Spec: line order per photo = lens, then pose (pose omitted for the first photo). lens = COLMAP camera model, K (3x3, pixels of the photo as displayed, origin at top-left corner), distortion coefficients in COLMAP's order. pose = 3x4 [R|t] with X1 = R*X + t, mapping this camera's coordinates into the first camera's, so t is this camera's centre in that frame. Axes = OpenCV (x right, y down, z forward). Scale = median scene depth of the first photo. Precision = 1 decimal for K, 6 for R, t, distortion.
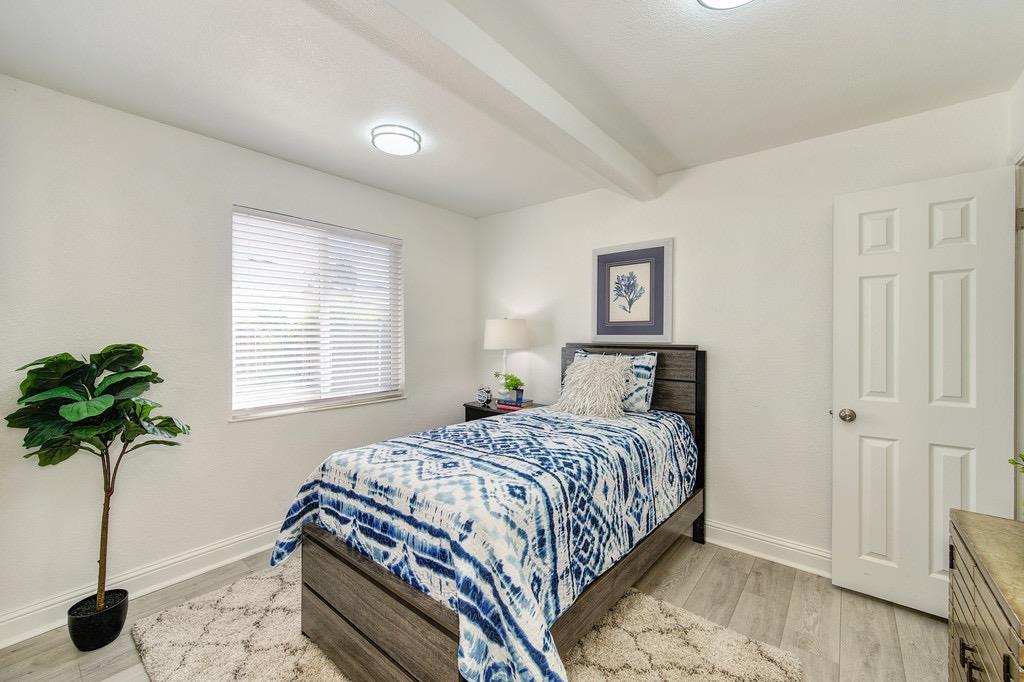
lens RADIAL K [[402.9, 0, 518.7], [0, 402.9, 341.0], [0, 0, 1]] dist [0.001588, 0.000127]
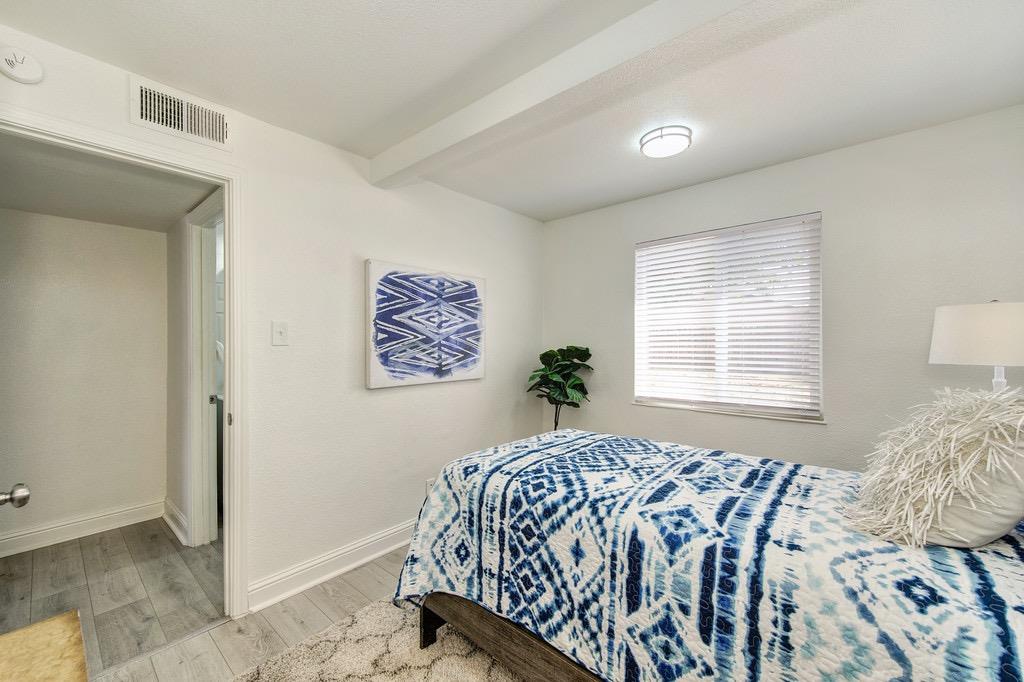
lens RADIAL K [[402.9, 0, 518.7], [0, 402.9, 341.0], [0, 0, 1]] dist [0.001588, 0.000127]
pose [[-0.010000, -0.001362, -0.999949, 1.015956], [-0.004360, 0.999990, -0.001318, -0.013008], [0.999940, 0.004347, -0.010006, 0.963353]]
